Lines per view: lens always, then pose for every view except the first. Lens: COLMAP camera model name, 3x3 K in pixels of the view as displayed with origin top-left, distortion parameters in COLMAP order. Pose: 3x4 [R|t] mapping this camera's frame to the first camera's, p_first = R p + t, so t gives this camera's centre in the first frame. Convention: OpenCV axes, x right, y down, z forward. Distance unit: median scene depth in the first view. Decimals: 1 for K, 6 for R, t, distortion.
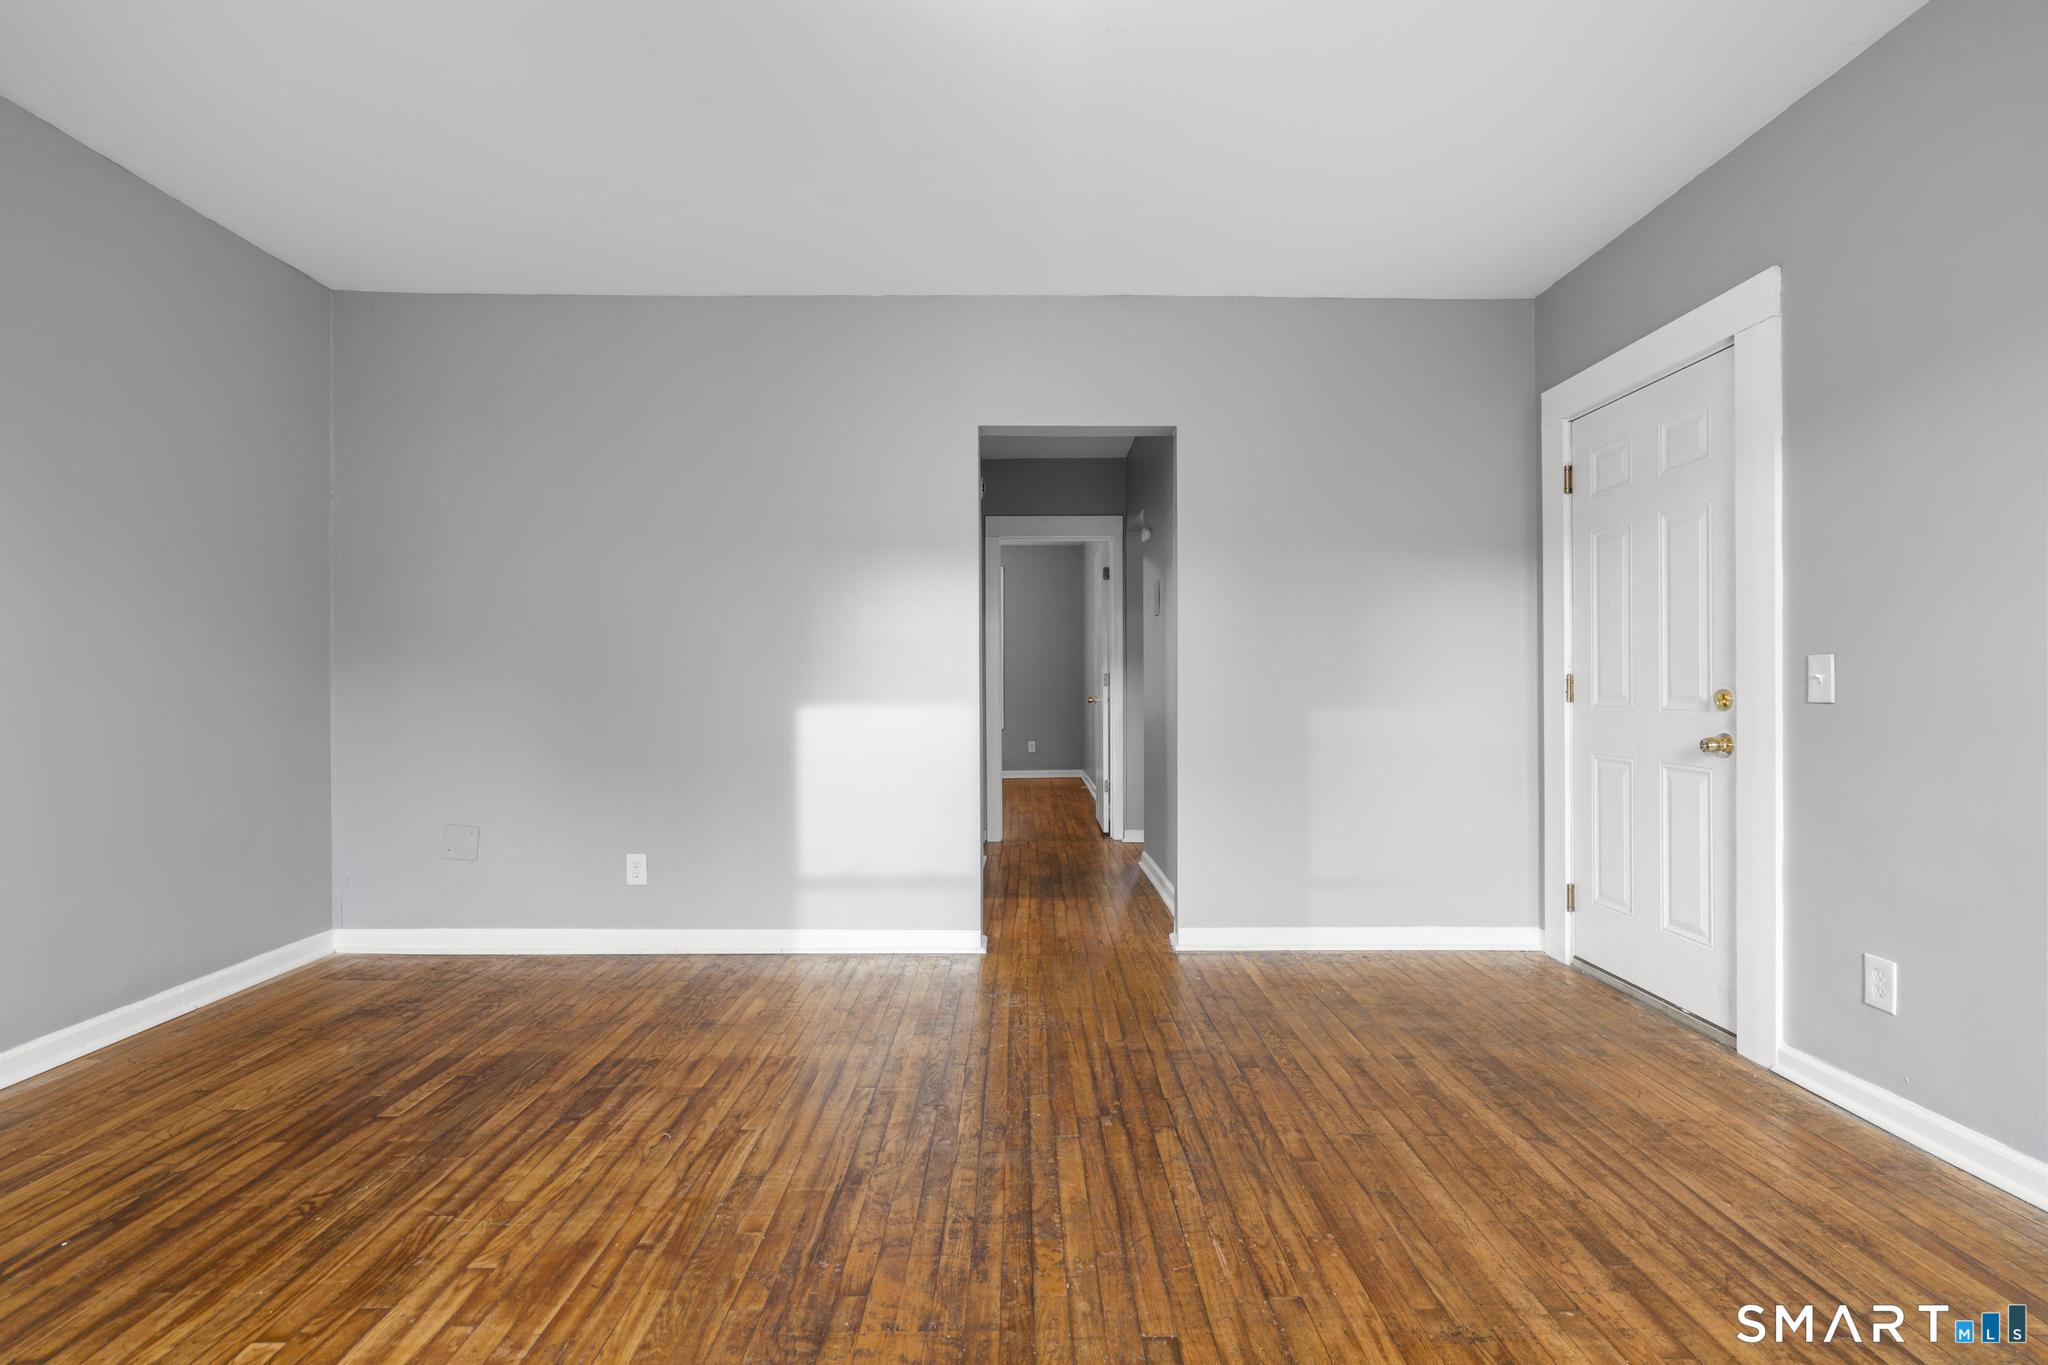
lens RADIAL K [[921.3, 0, 1033.4], [0, 921.3, 682.6], [0, 0, 1]] dist [-0.001989, 0.001324]
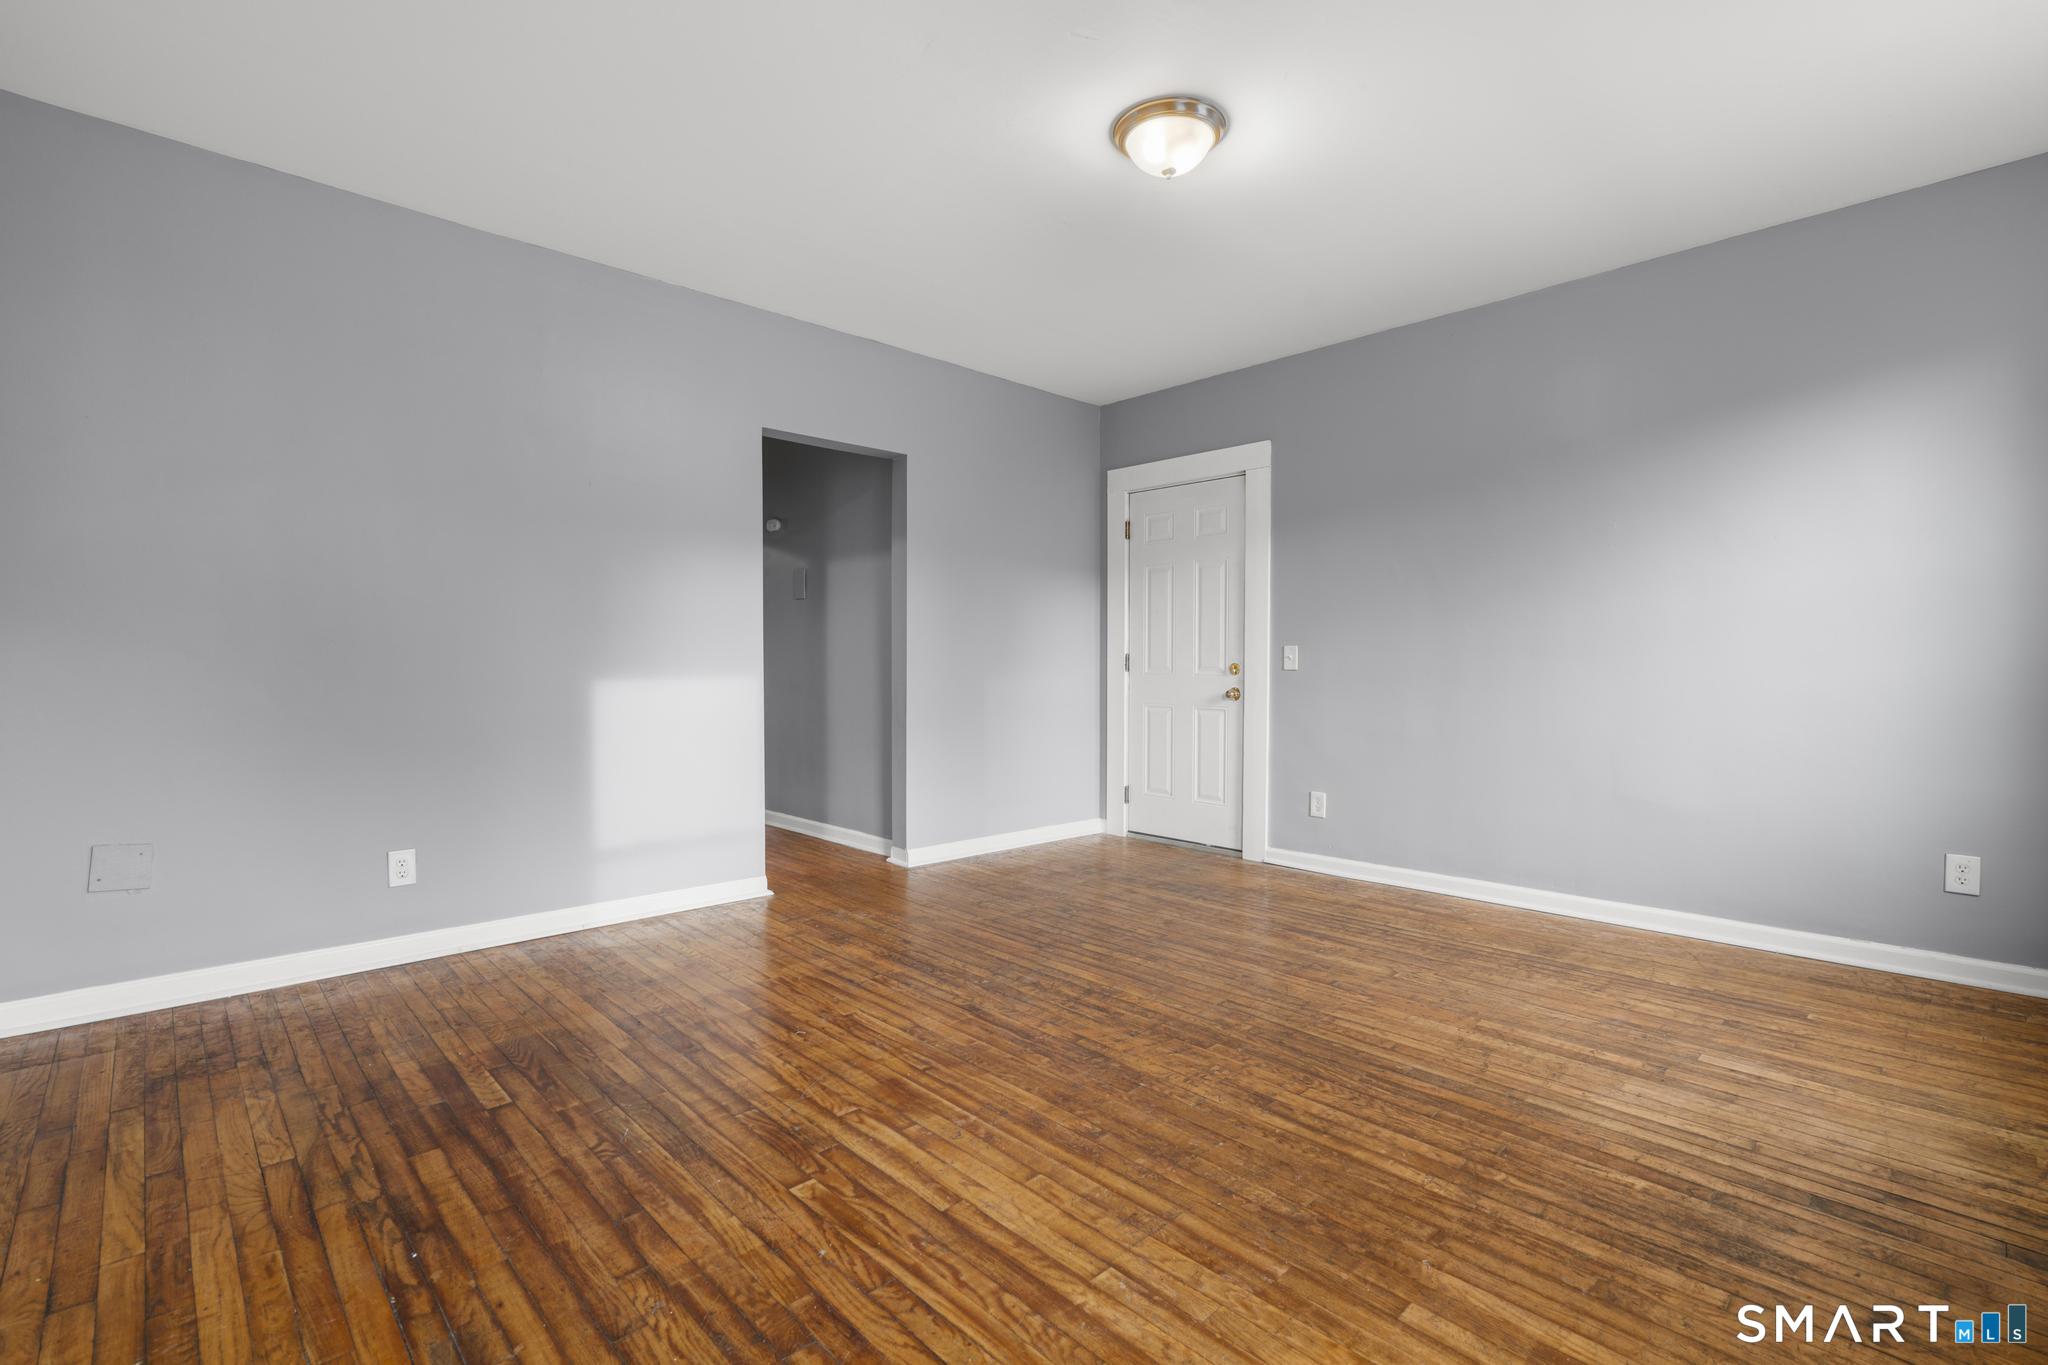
lens RADIAL K [[921.3, 0, 1033.4], [0, 921.3, 682.6], [0, 0, 1]] dist [-0.001989, 0.001324]
pose [[0.730539, -0.012774, 0.682752, -0.971331], [-0.004893, 0.999701, 0.023940, 0.004732], [-0.682854, -0.020830, 0.730258, -0.074466]]
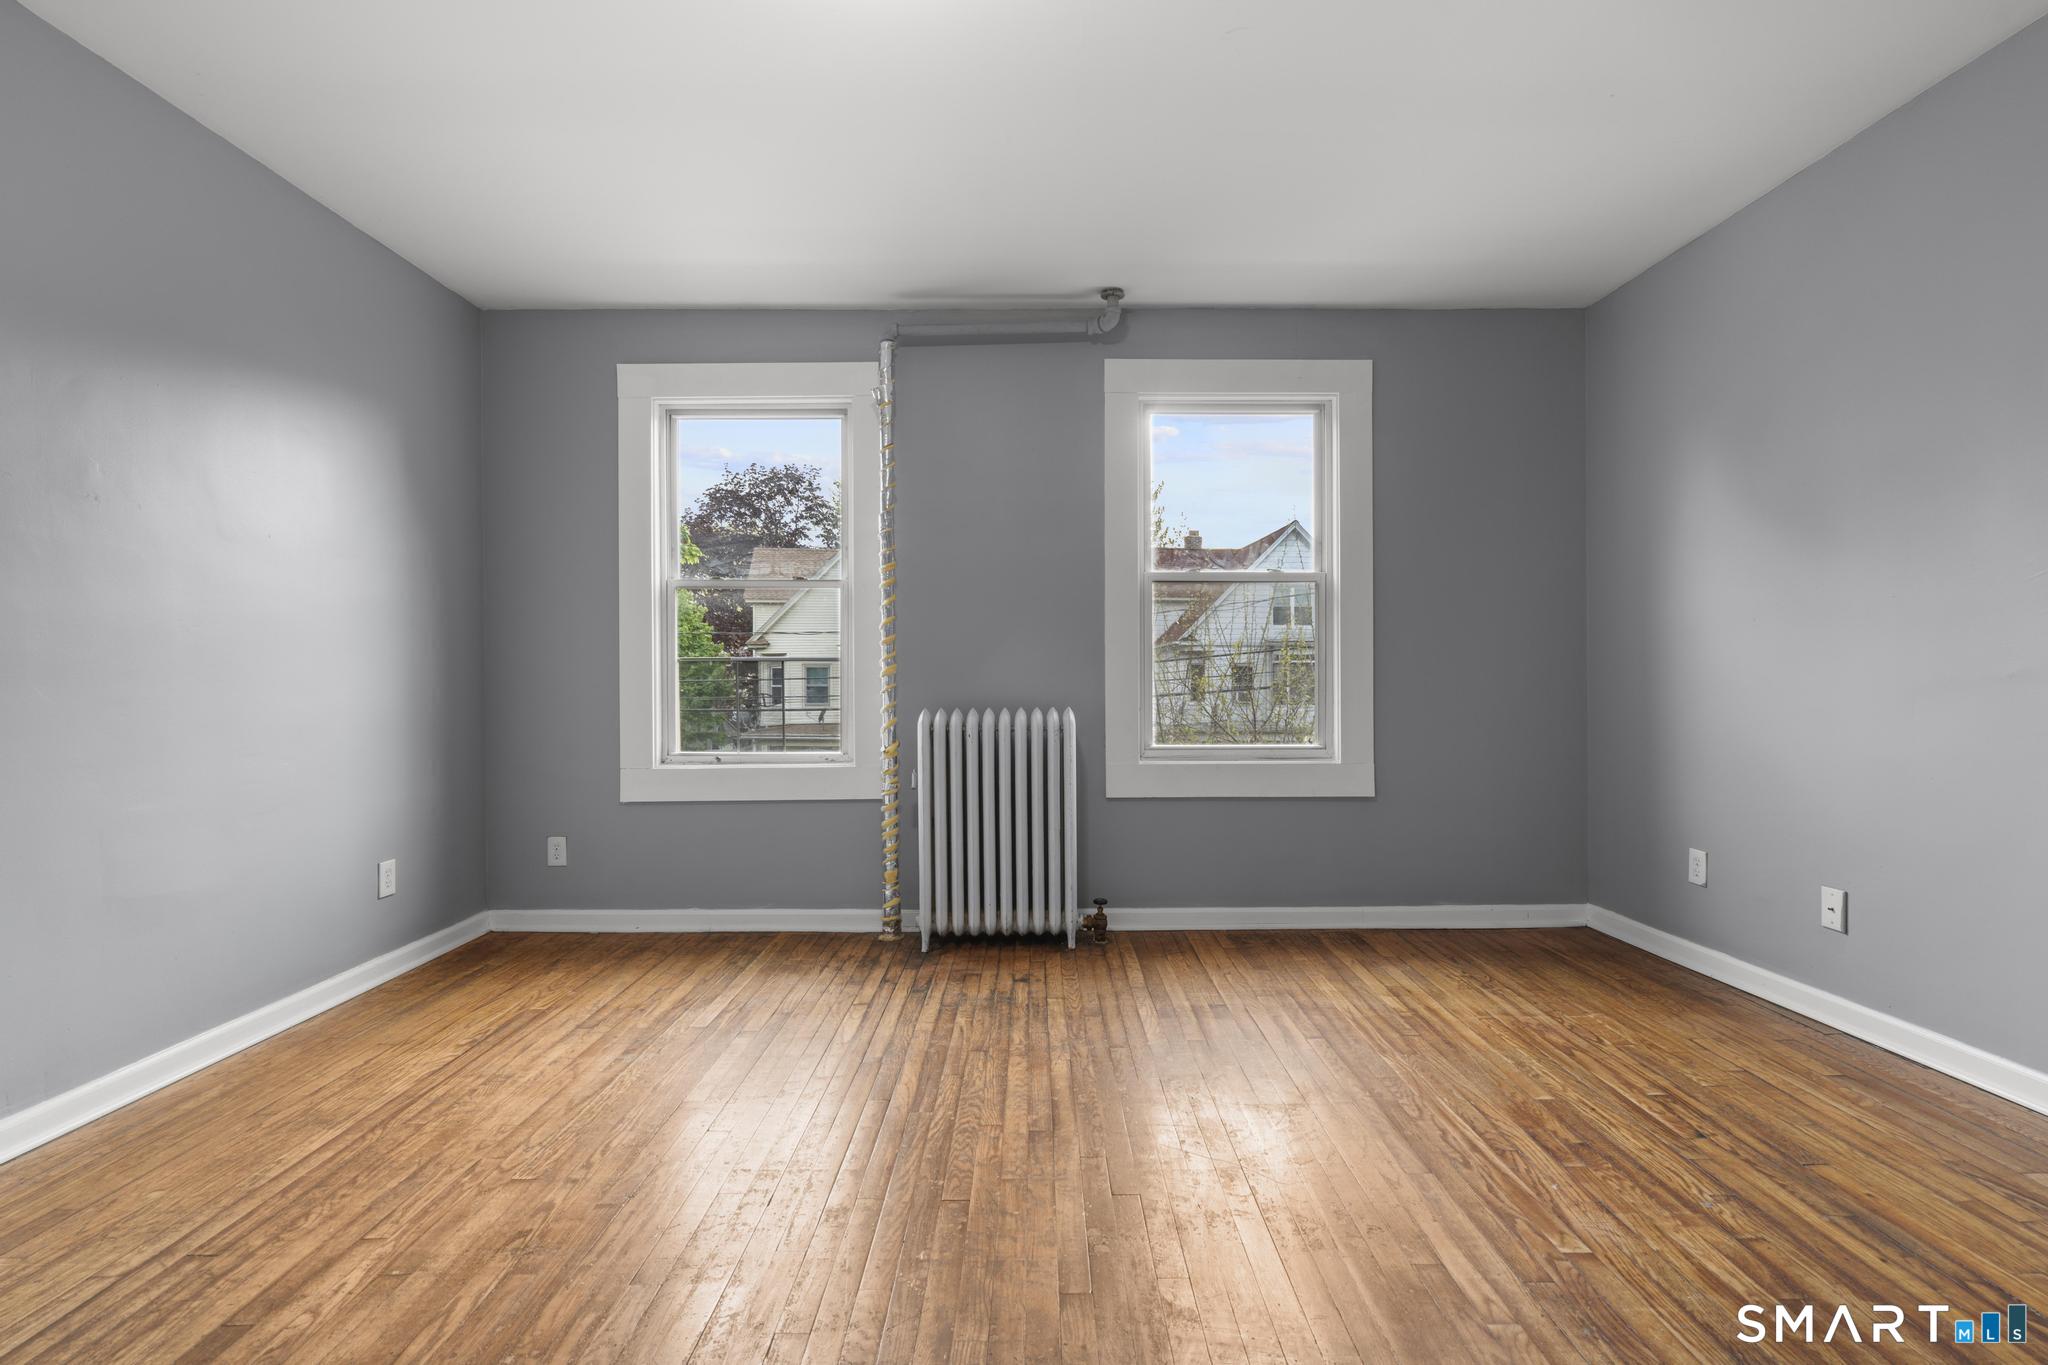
lens RADIAL K [[921.3, 0, 1033.4], [0, 921.3, 682.6], [0, 0, 1]] dist [-0.001989, 0.001324]
pose [[-0.999862, 0.009675, 0.013485, -0.124194], [0.009645, 0.999951, -0.002336, 0.009110], [-0.013507, -0.002206, -0.999906, 1.441524]]
